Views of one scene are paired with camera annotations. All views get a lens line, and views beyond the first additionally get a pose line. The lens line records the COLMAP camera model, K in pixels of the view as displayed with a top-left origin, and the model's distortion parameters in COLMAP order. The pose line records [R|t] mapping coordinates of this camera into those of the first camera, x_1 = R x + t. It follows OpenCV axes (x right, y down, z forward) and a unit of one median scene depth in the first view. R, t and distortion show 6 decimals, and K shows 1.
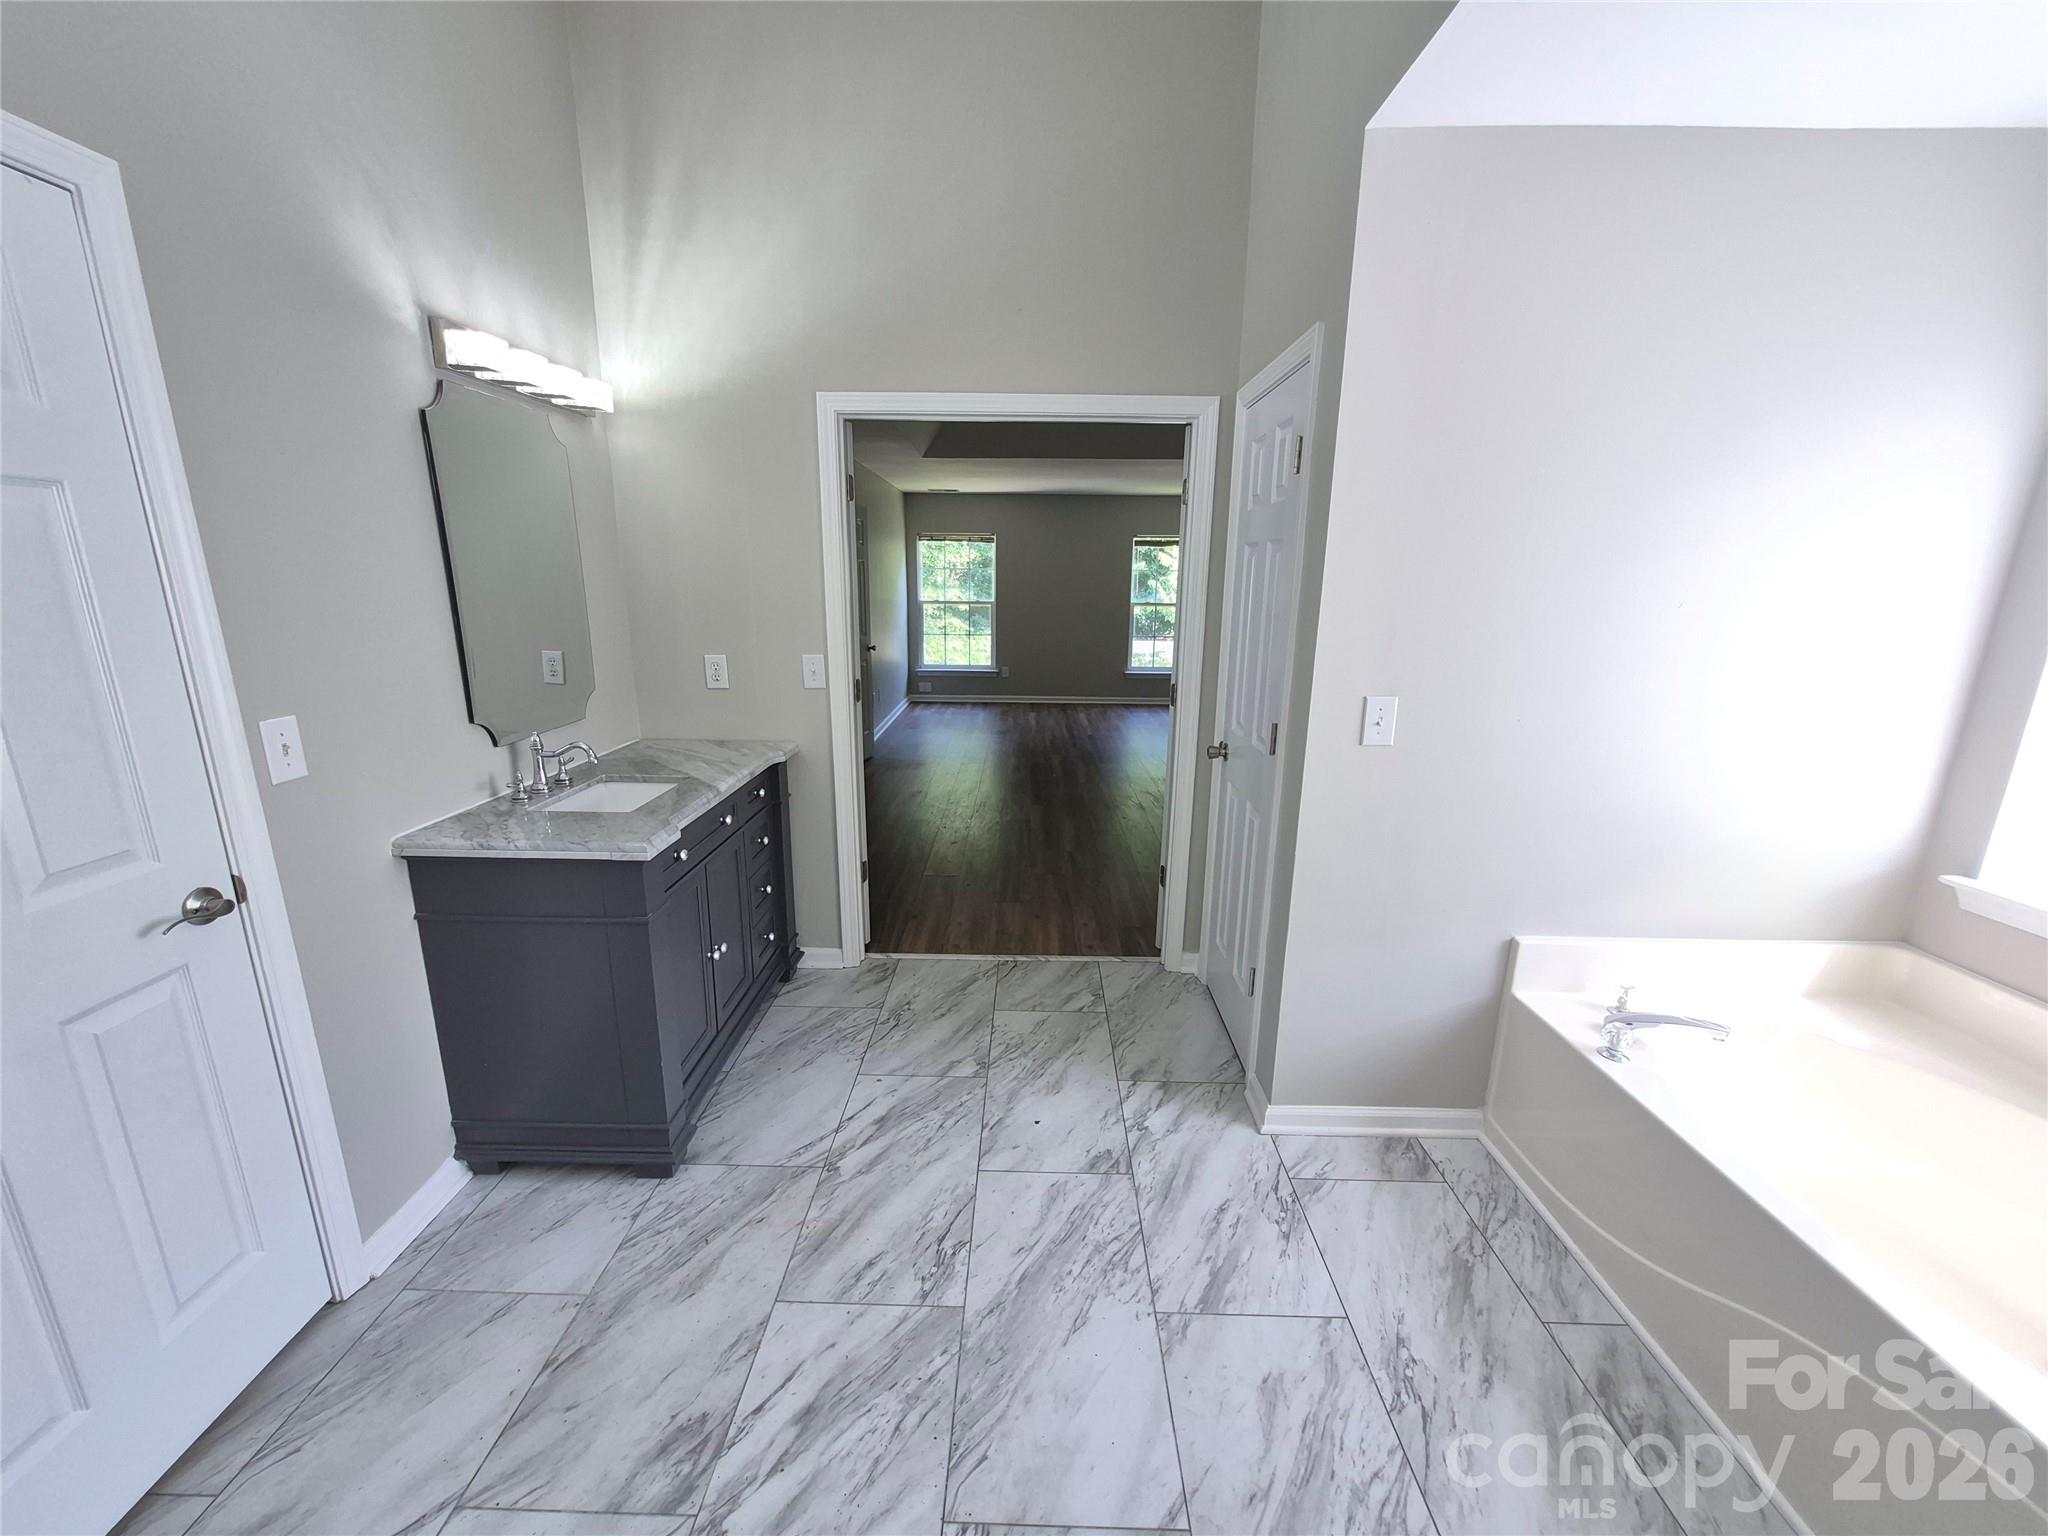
lens RADIAL K [[810.2, 0, 1024.0], [0, 810.2, 768.0], [0, 0, 1]] dist [-0.025883, 0.000059]
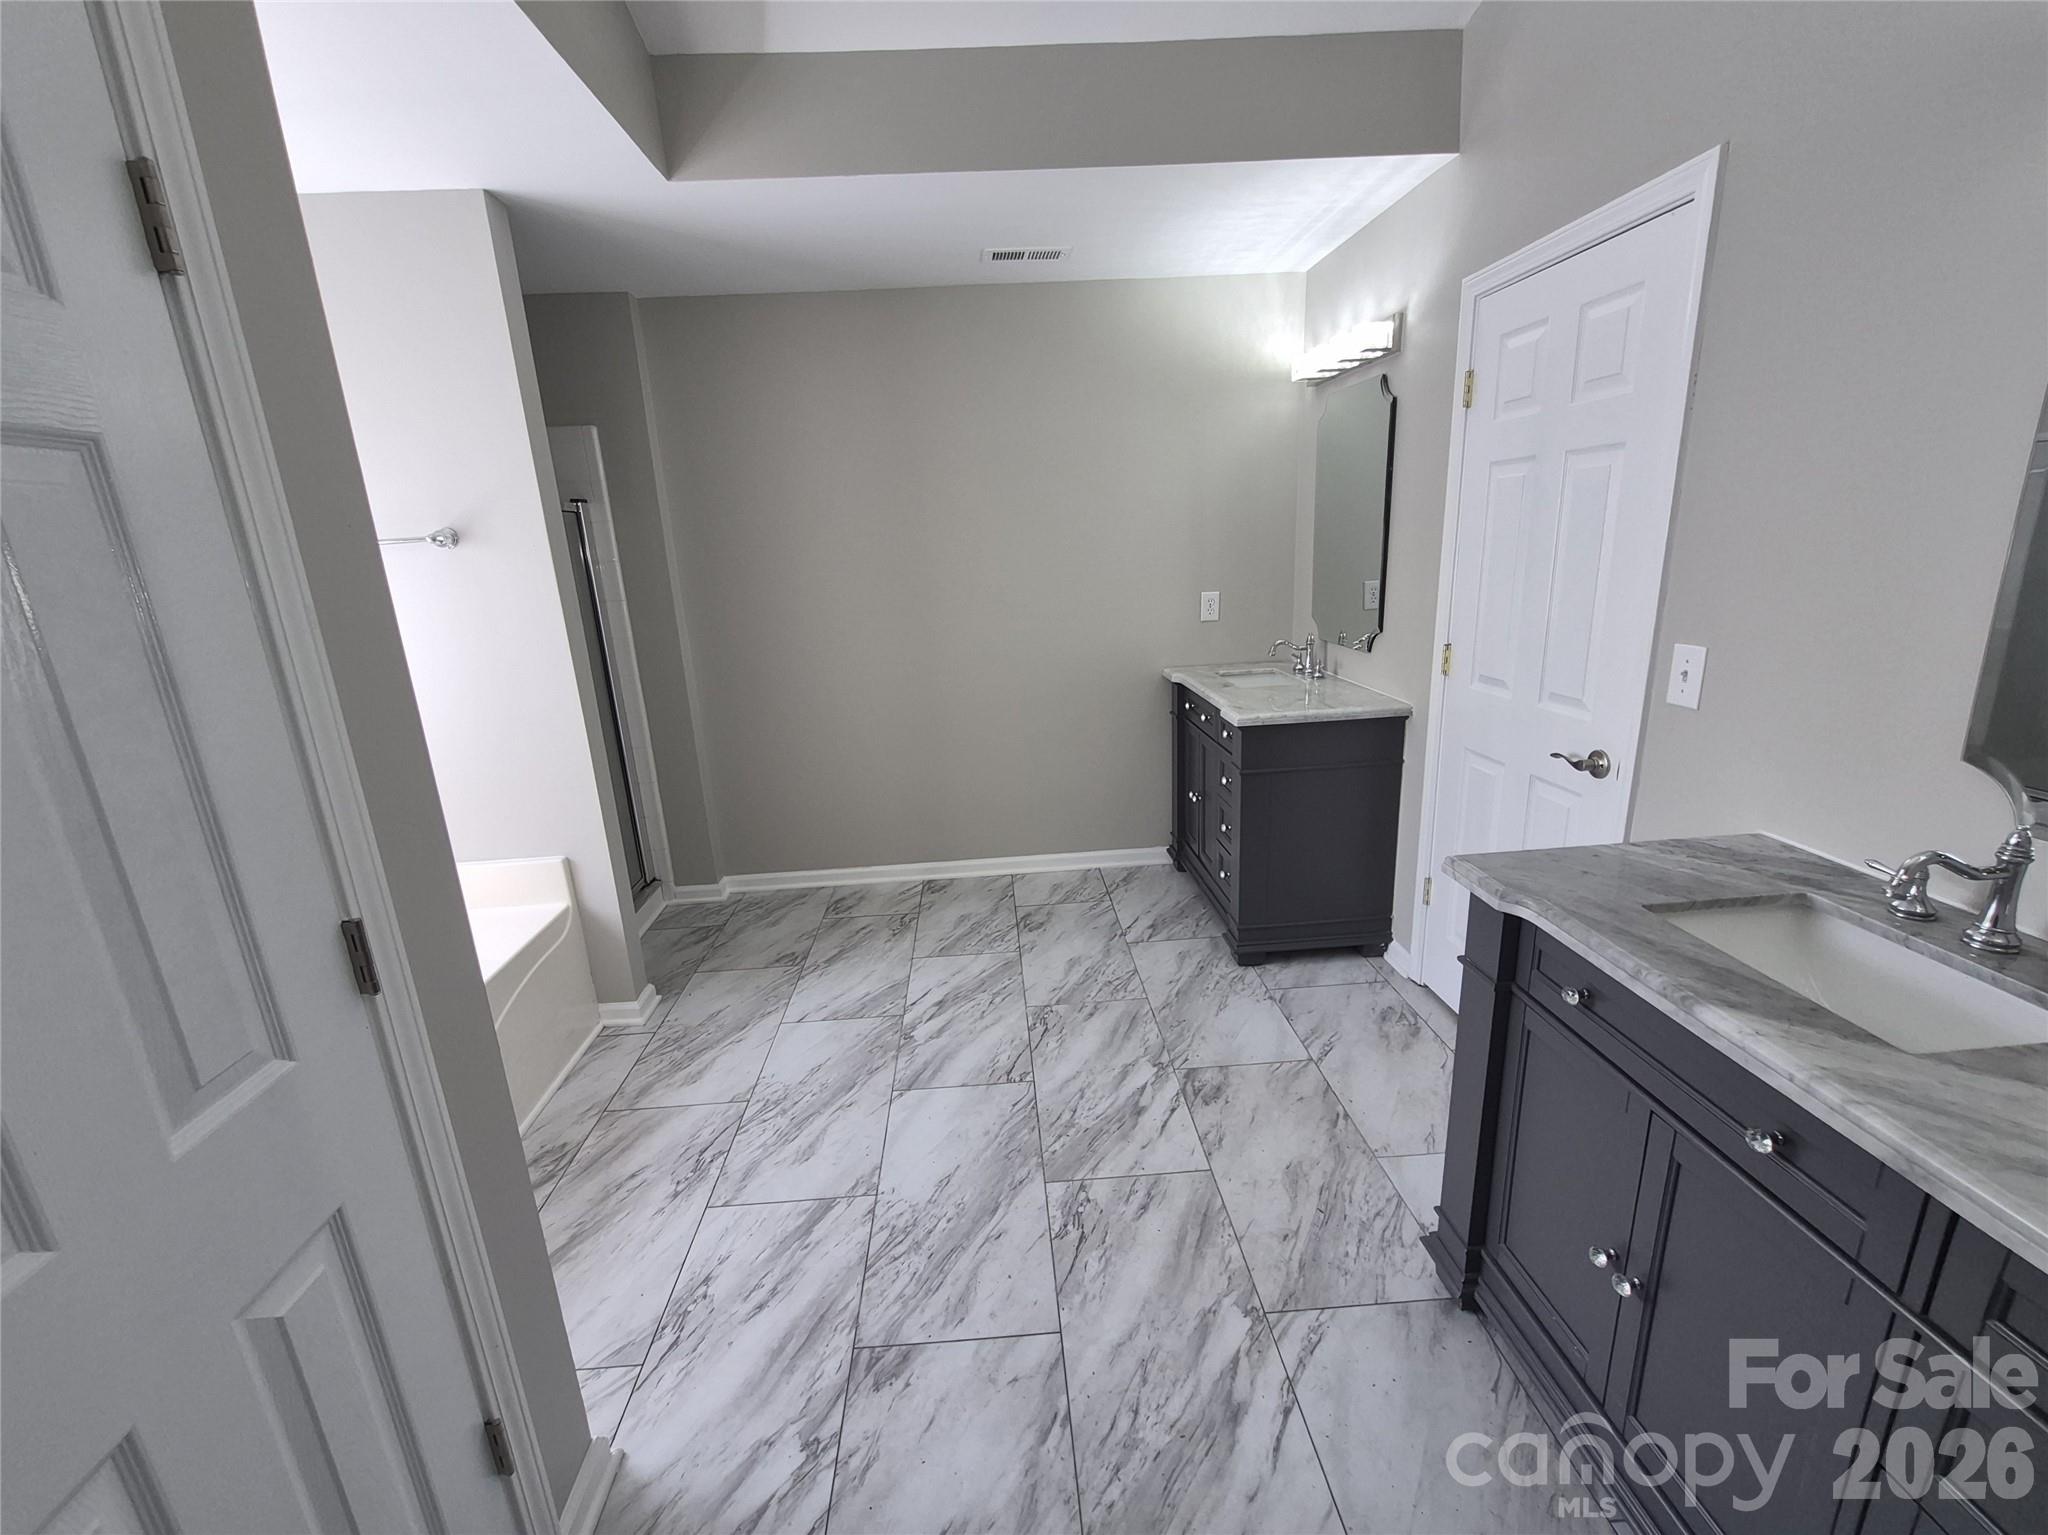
lens RADIAL K [[810.2, 0, 1024.0], [0, 810.2, 767.5], [0, 0, 1]] dist [-0.025883, 0.000059]
pose [[-0.996702, 0.054671, -0.059977, -0.008047], [0.019582, 0.879221, 0.476012, -0.345420], [0.078757, 0.473268, -0.877391, 1.533903]]
